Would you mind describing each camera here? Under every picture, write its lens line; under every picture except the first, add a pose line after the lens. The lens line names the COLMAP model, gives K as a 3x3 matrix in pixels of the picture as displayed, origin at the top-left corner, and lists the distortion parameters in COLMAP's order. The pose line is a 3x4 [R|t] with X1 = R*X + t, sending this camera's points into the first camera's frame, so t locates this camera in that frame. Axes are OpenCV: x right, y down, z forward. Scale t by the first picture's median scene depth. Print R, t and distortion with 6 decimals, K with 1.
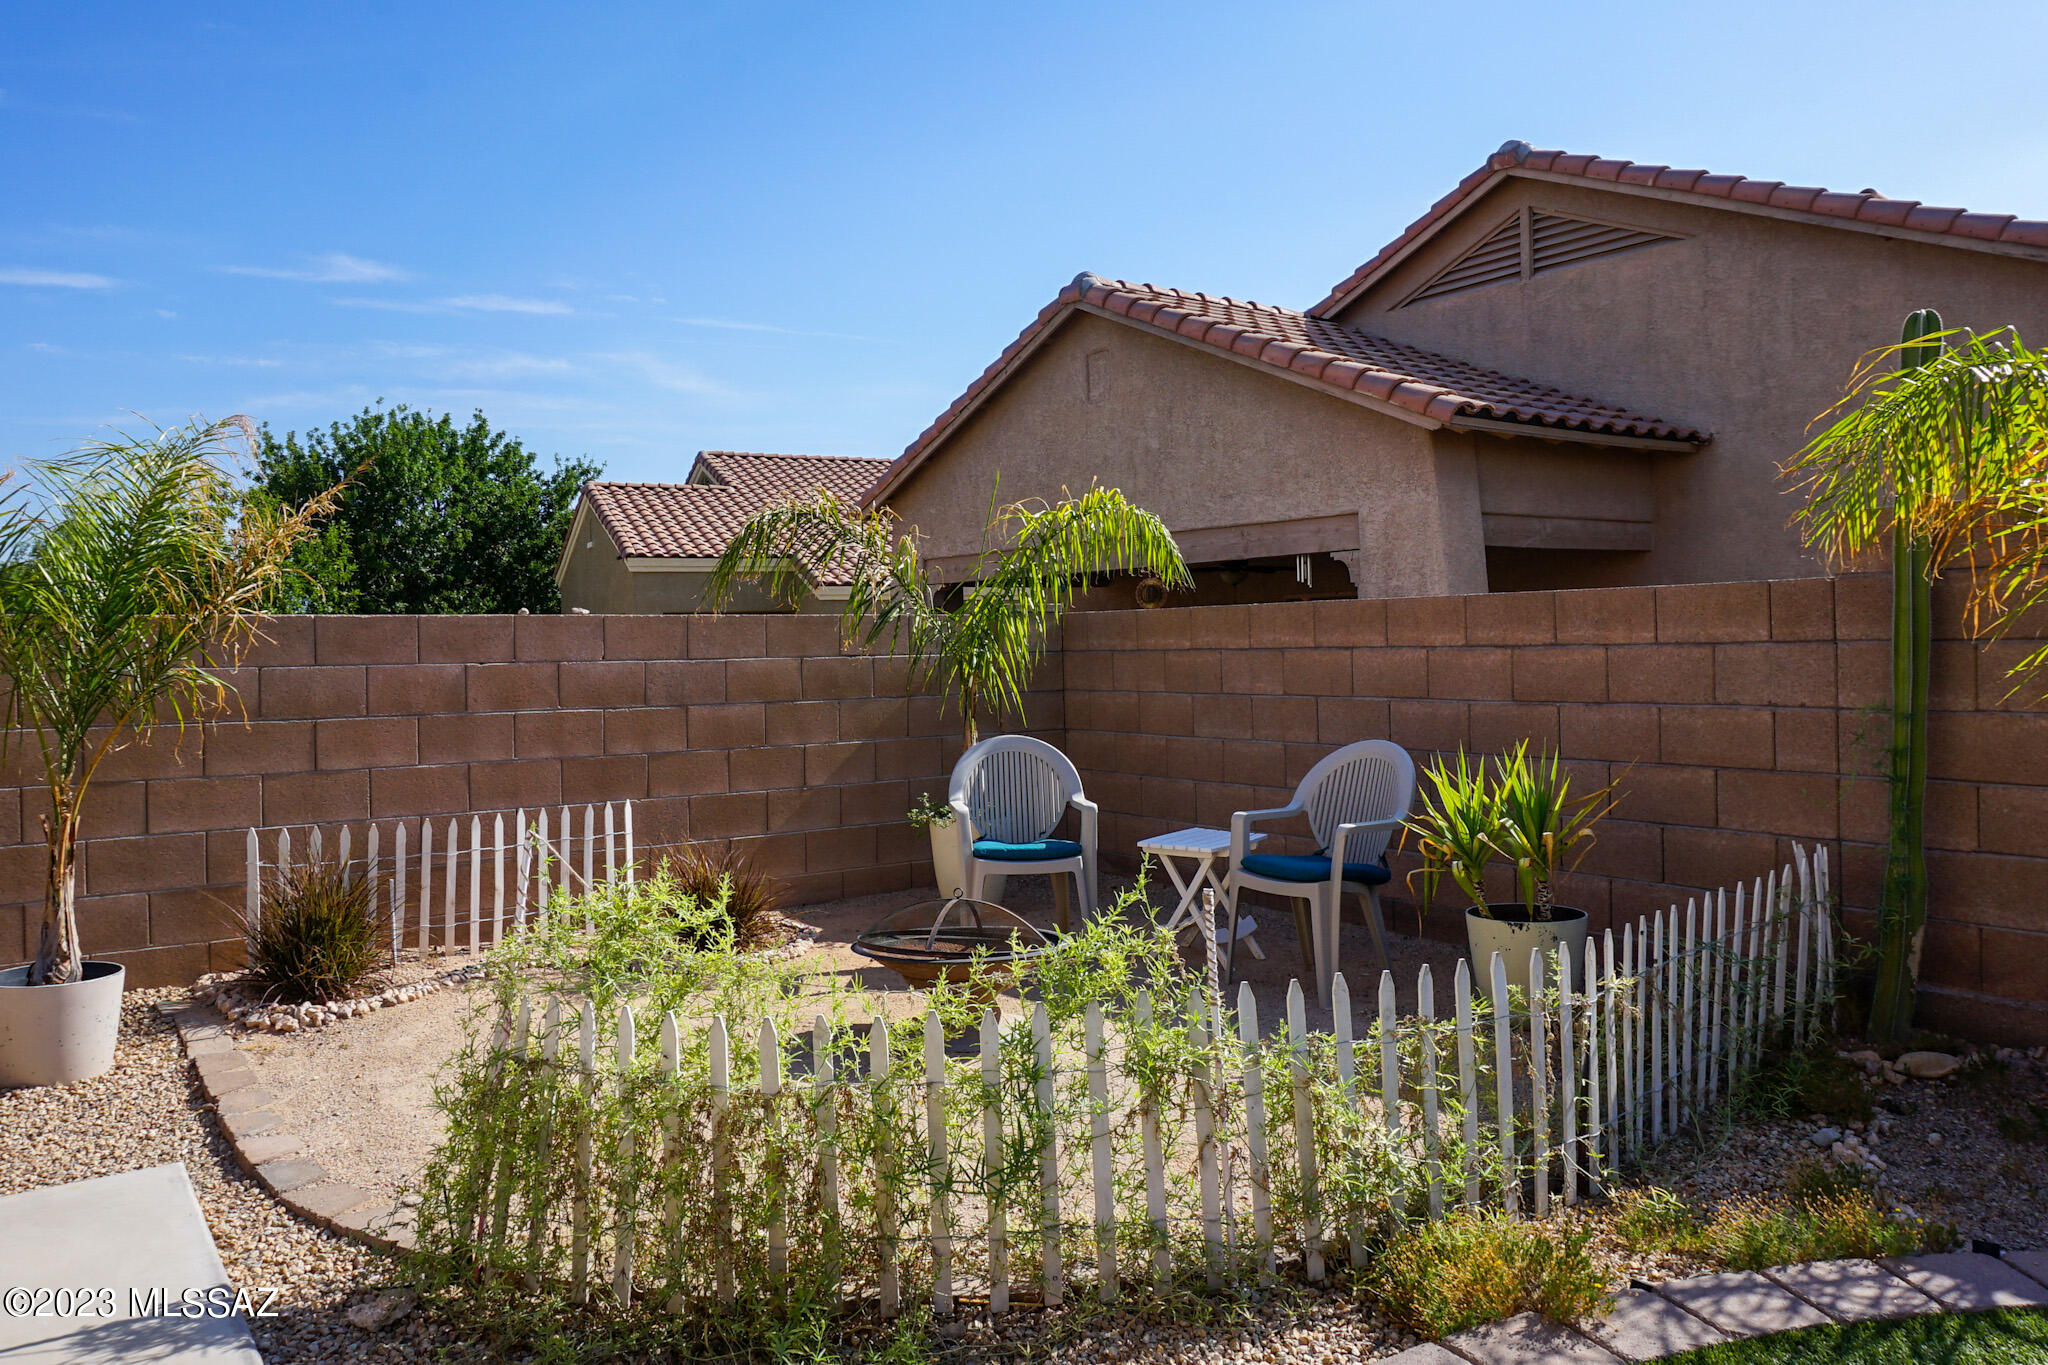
lens RADIAL K [[1424.6, 0, 966.0], [0, 1424.6, 636.8], [0, 0, 1]] dist [-0.046324, 0.032392]
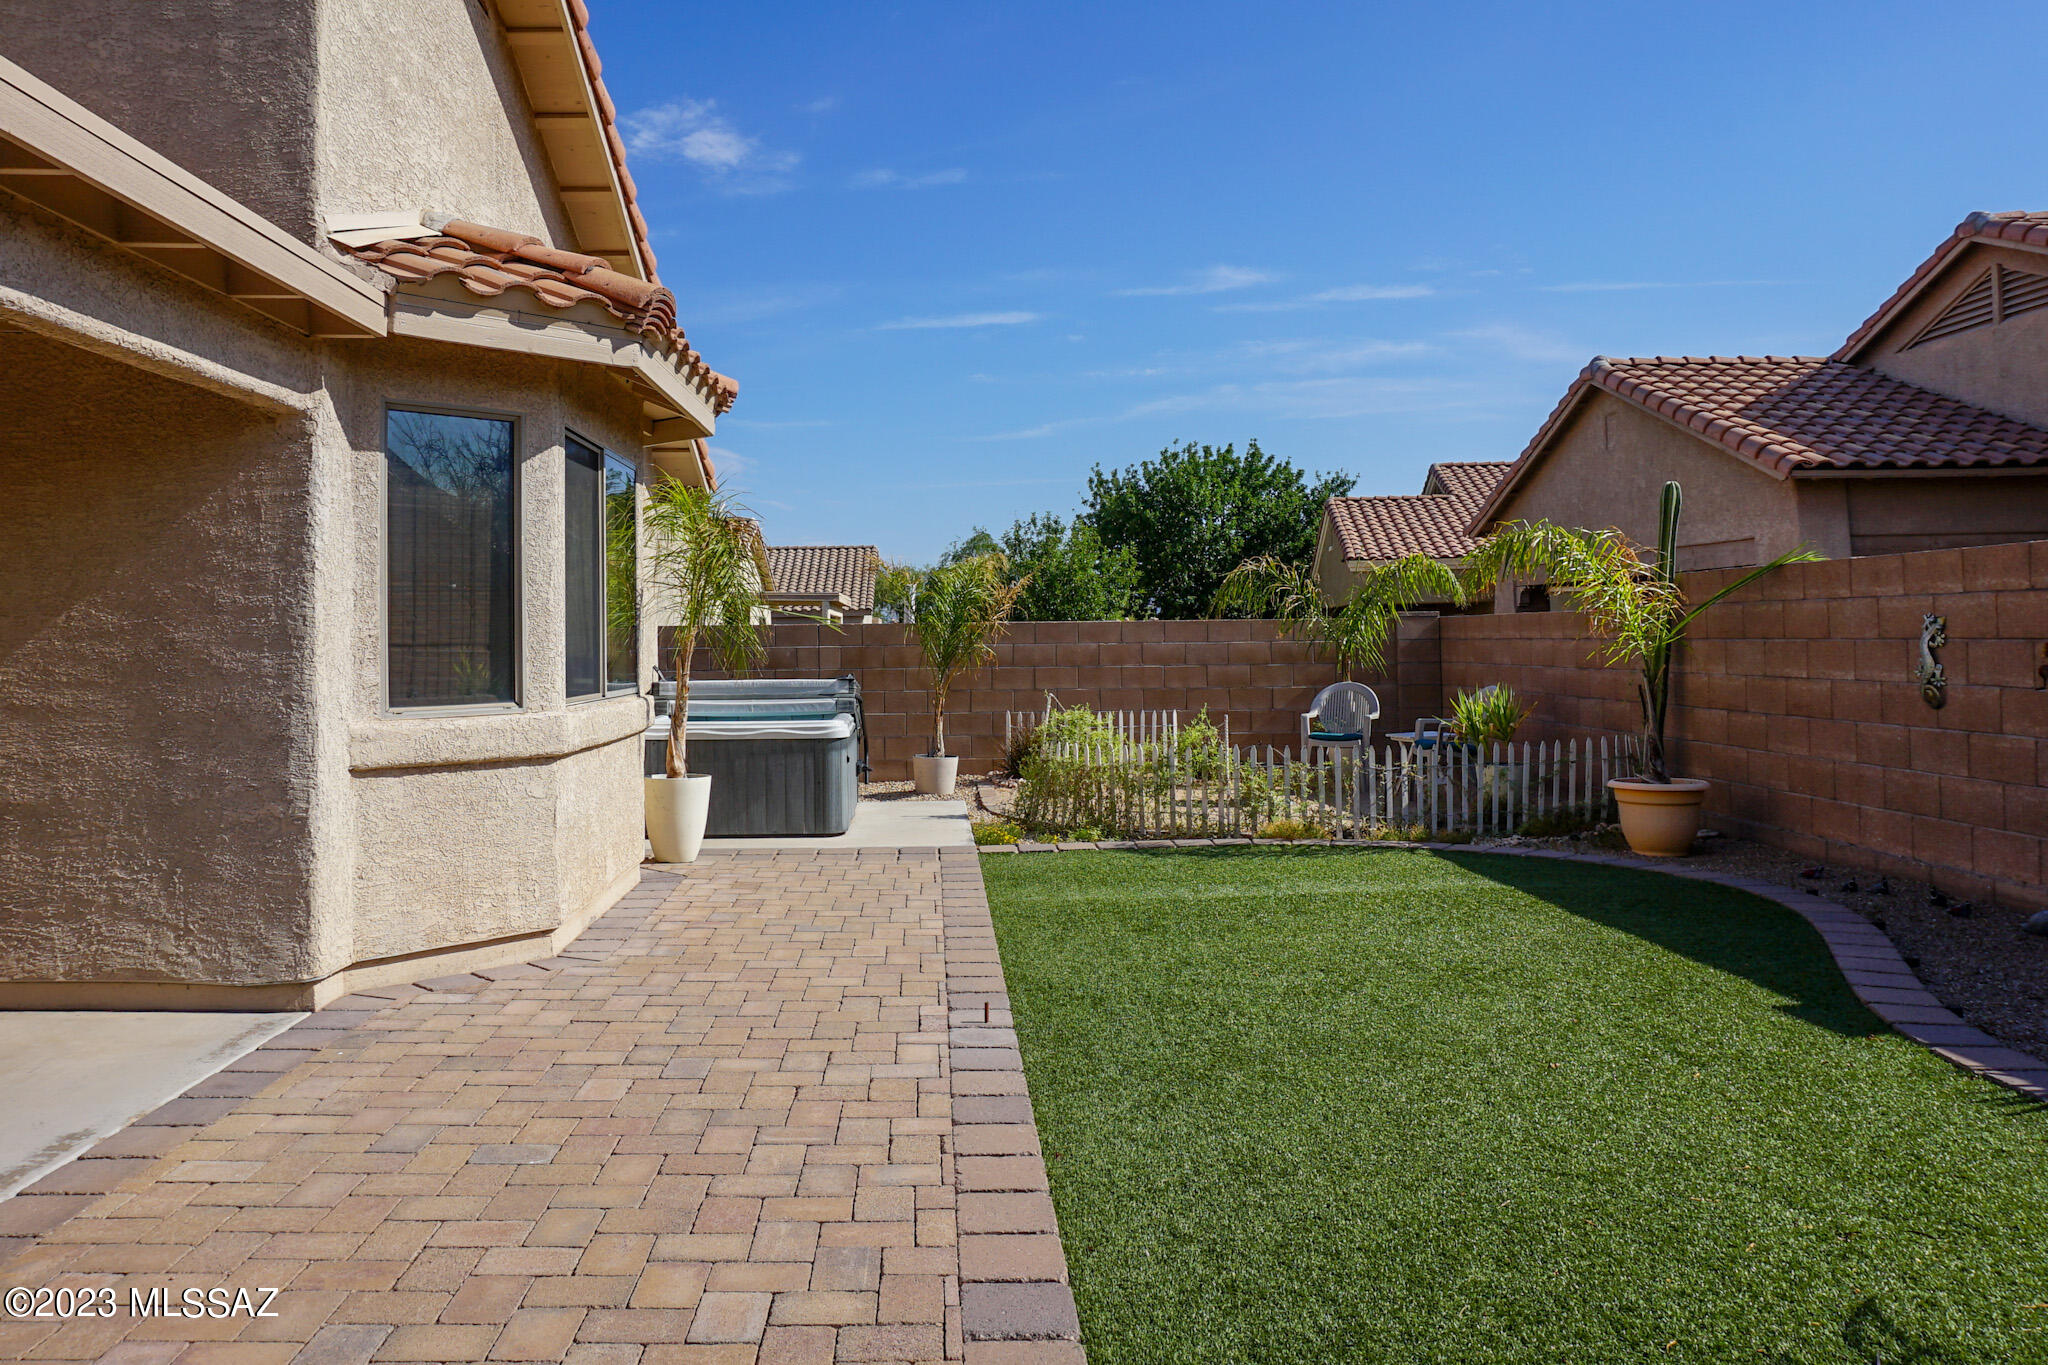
lens RADIAL K [[1424.6, 0, 1015.6], [0, 1424.6, 604.9], [0, 0, 1]] dist [-0.046324, 0.032392]
pose [[0.853876, -0.004987, -0.520453, 0.362456], [0.000263, 0.999958, -0.009150, -0.010837], [0.520477, 0.007676, 0.853841, -0.503256]]
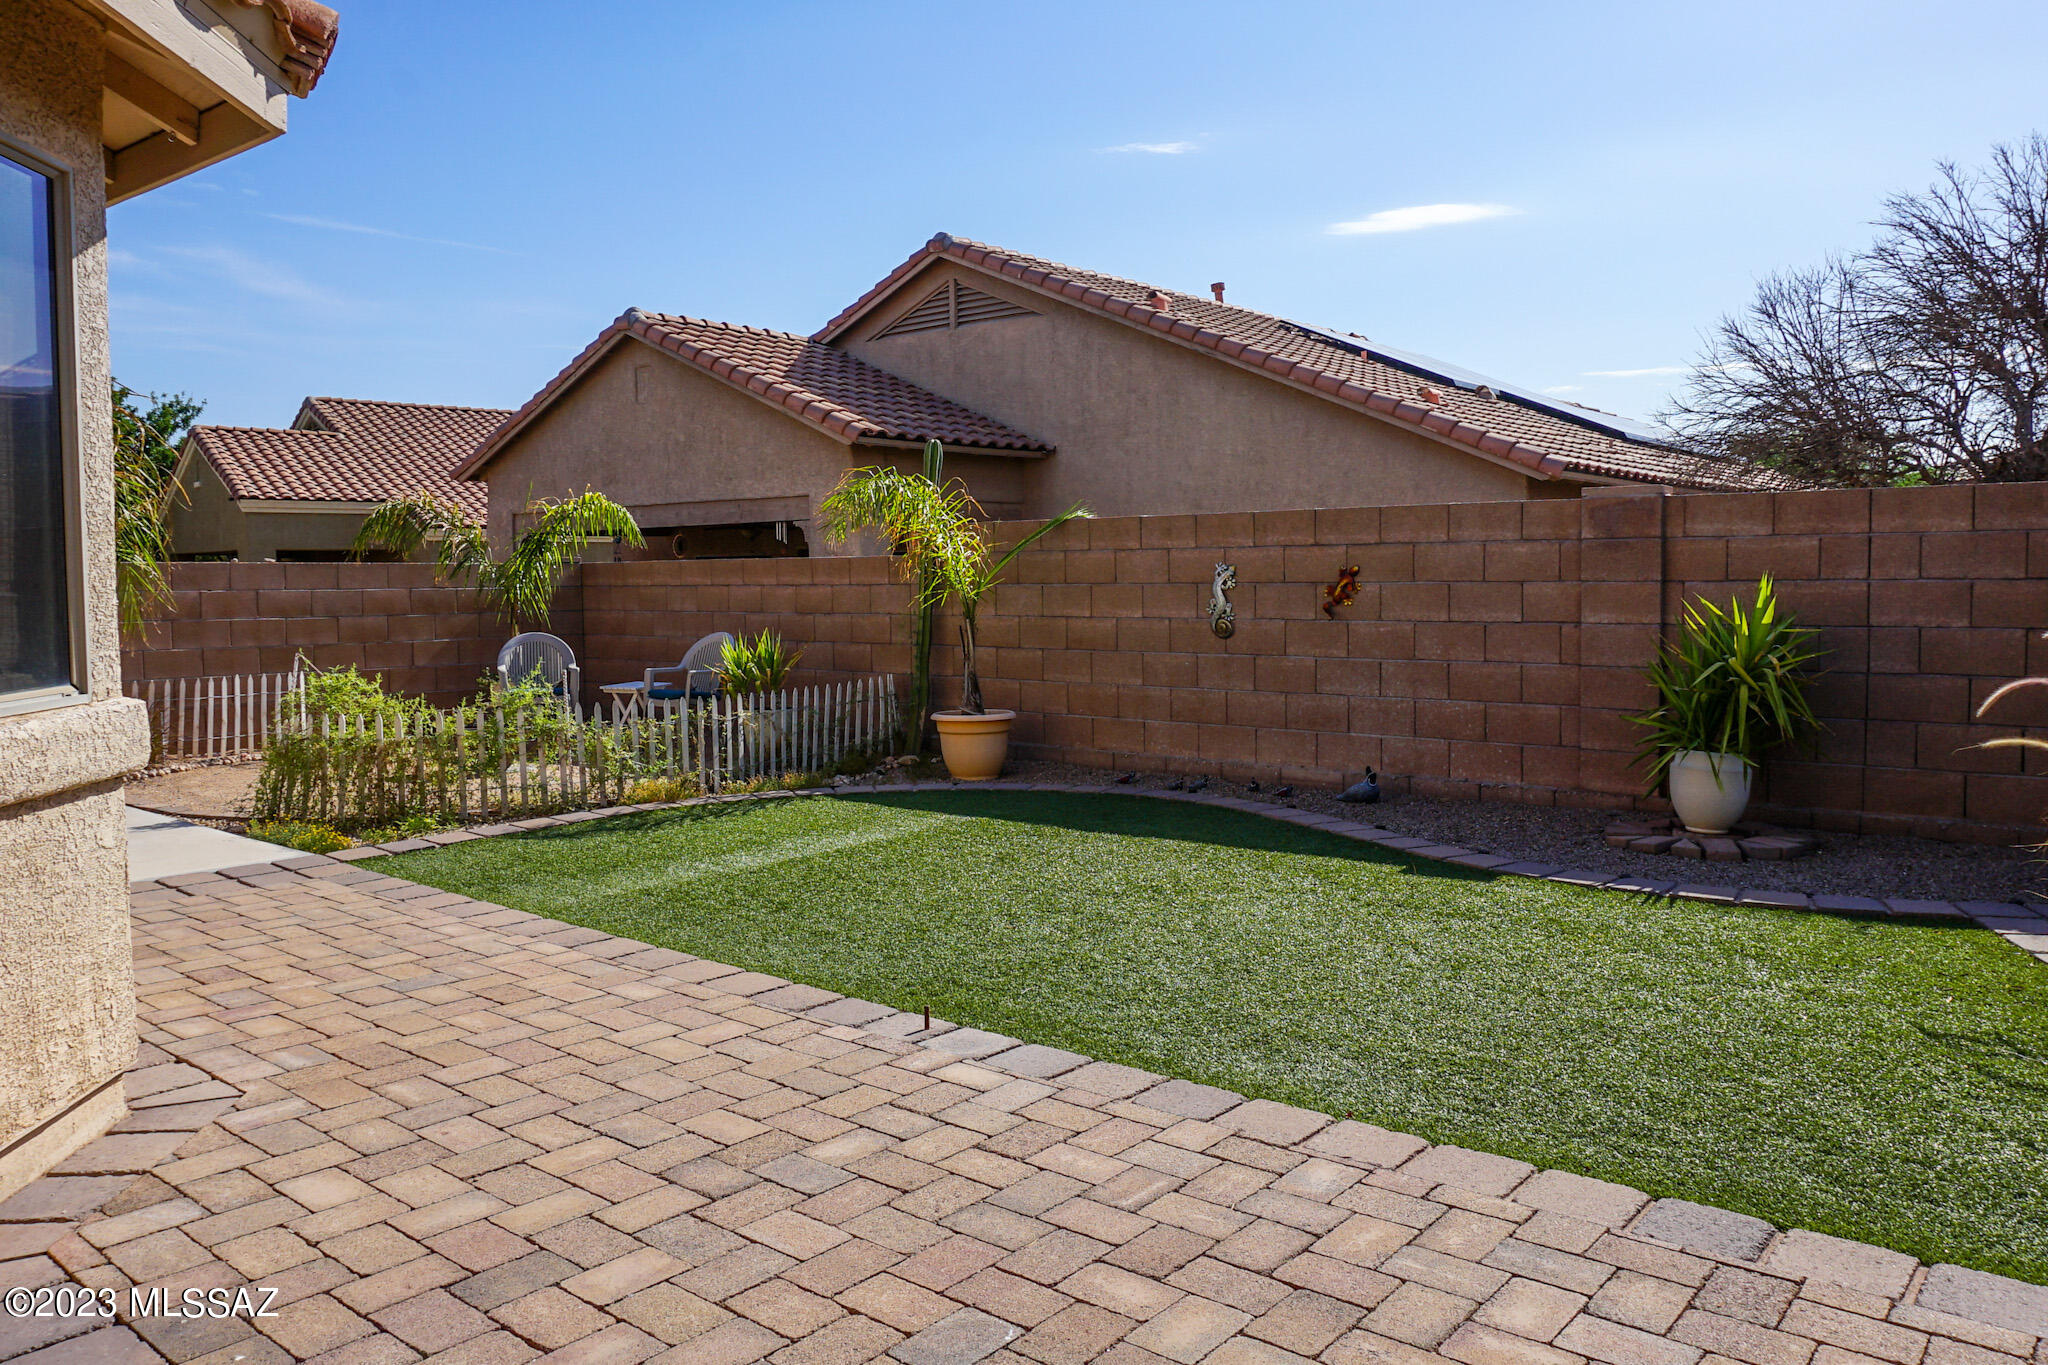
lens RADIAL K [[1424.6, 0, 1029.6], [0, 1424.6, 632.8], [0, 0, 1]] dist [-0.046324, 0.032392]
pose [[0.956130, -0.002026, 0.292936, 0.057368], [-0.010066, 0.999158, 0.039768, -0.004471], [-0.292770, -0.040972, 0.955305, -0.490364]]
